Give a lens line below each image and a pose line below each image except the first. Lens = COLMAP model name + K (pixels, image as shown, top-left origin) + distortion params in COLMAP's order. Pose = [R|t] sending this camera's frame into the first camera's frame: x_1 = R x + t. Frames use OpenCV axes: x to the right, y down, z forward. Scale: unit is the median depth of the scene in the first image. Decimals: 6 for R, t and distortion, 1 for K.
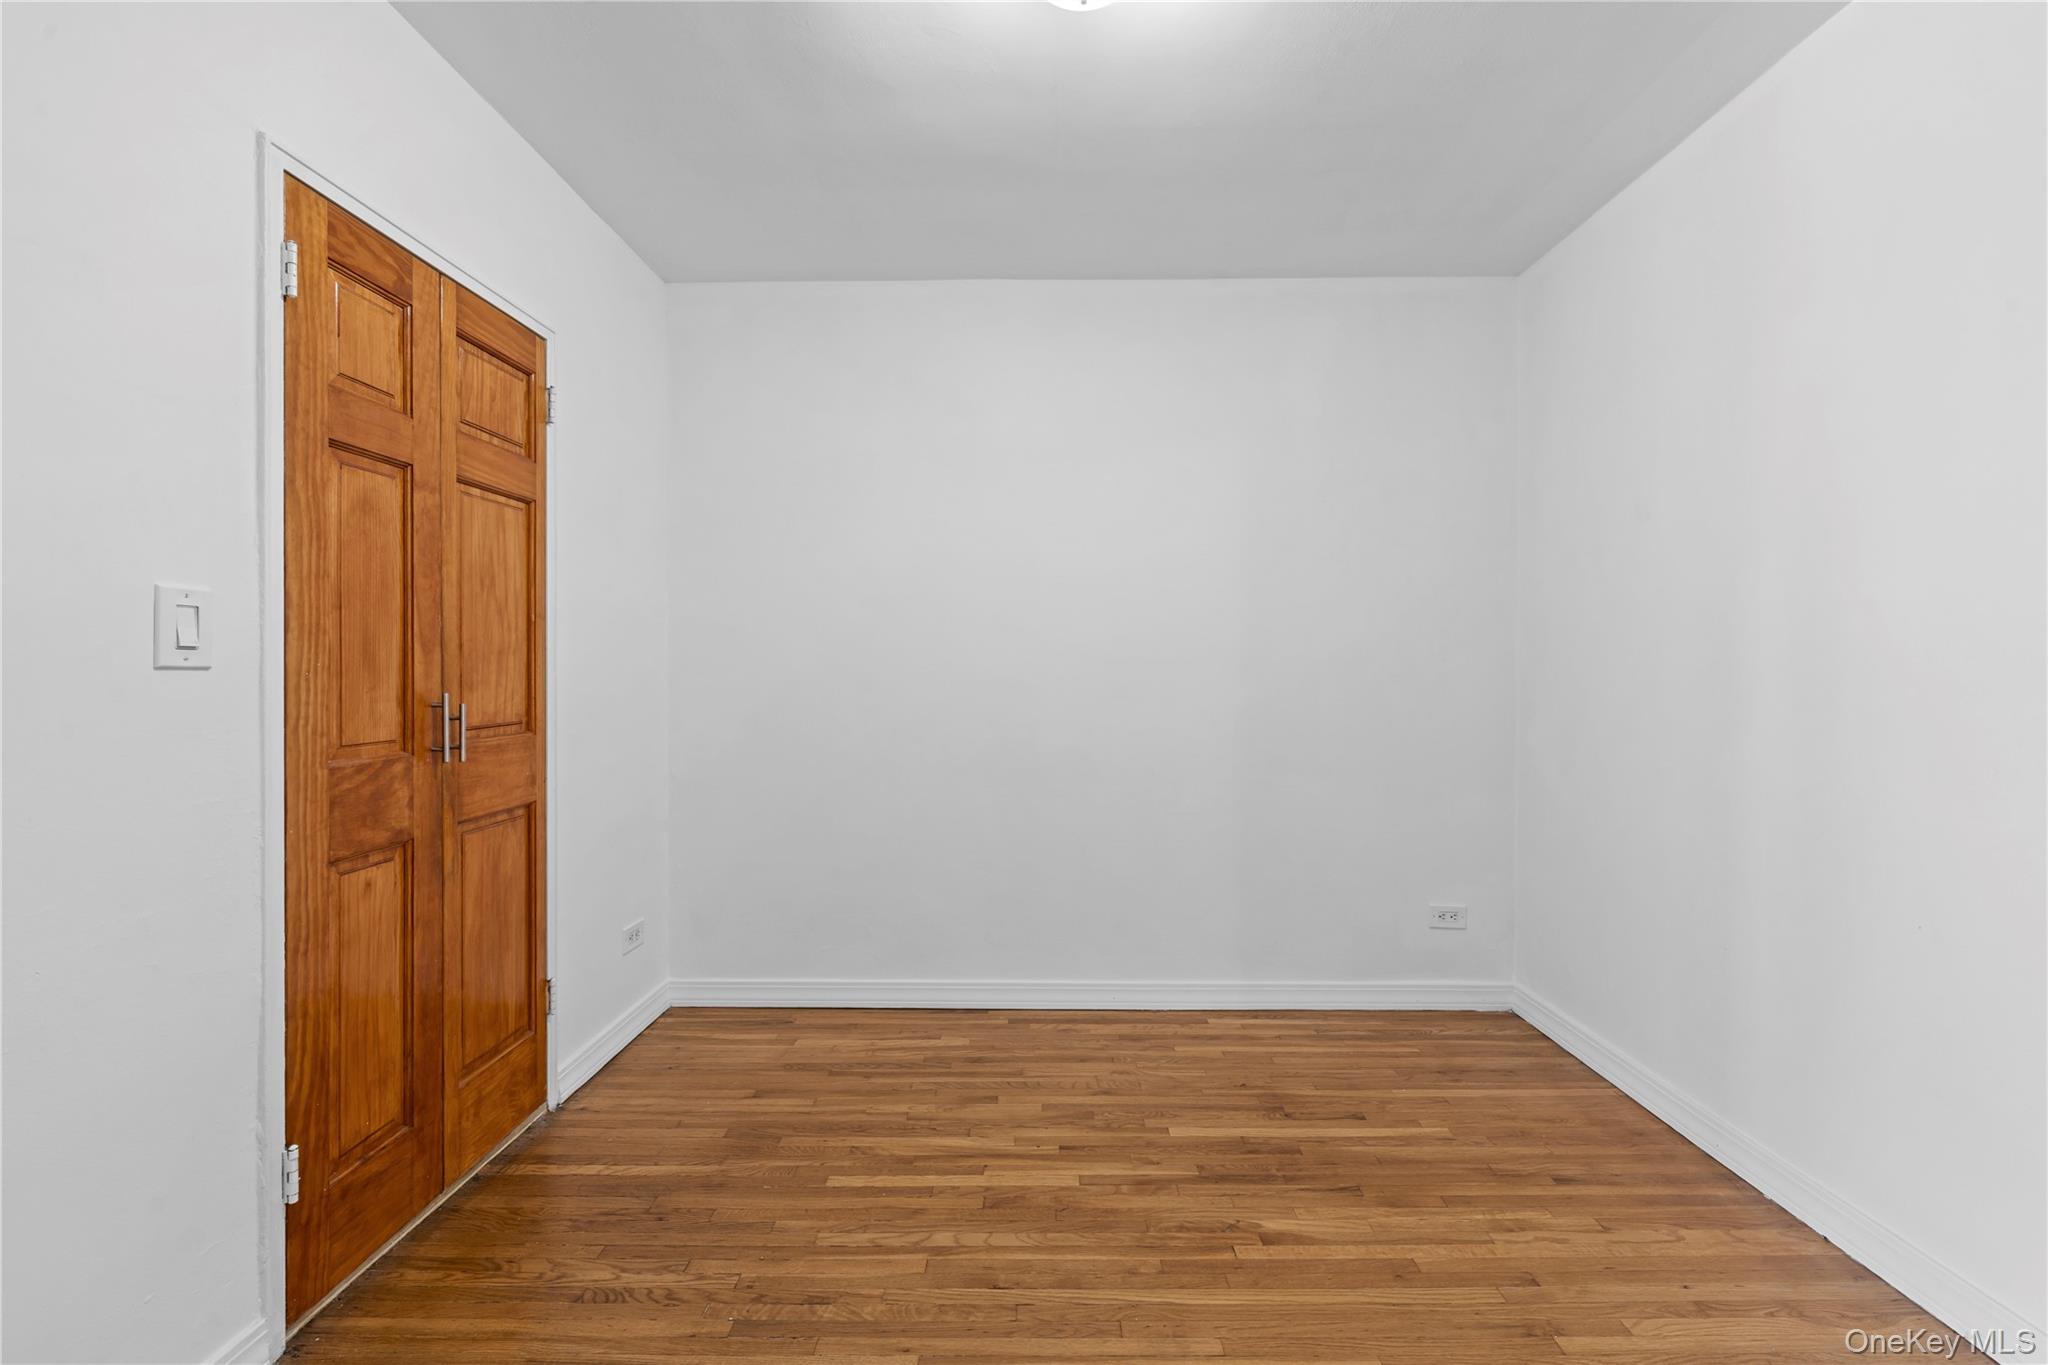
lens RADIAL K [[835.5, 0, 1032.7], [0, 835.5, 670.2], [0, 0, 1]] dist [-0.001773, -0.000145]
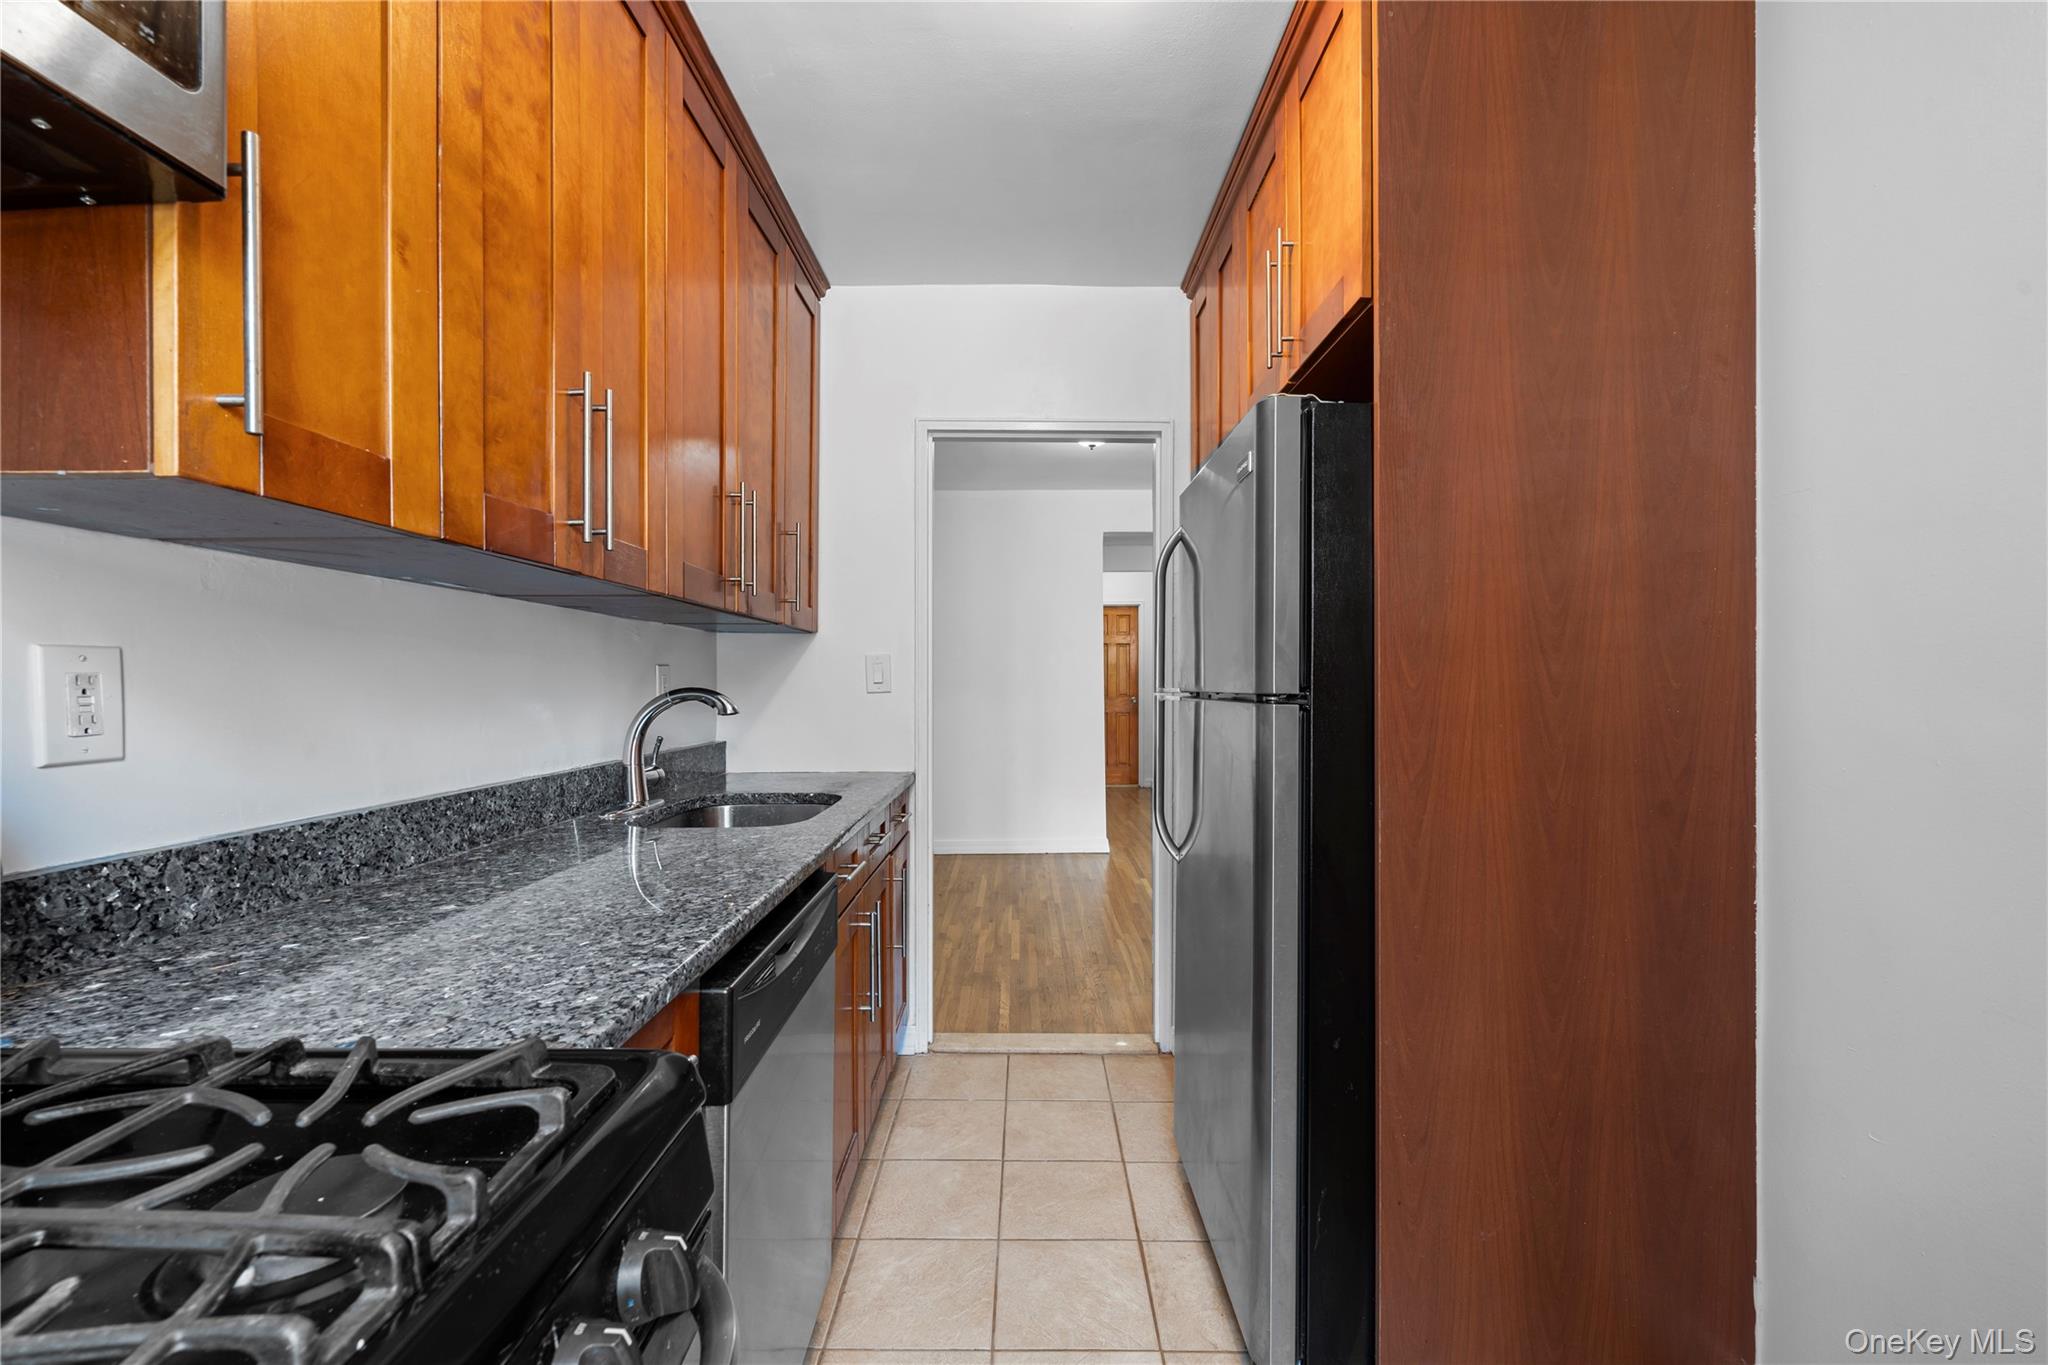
lens RADIAL K [[835.5, 0, 1035.8], [0, 835.5, 686.8], [0, 0, 1]] dist [-0.001773, -0.000145]
pose [[-0.022521, -0.012219, 0.999672, -2.213516], [0.012090, 0.999849, 0.012493, -0.026916], [-0.999673, 0.012367, -0.022369, 1.031617]]
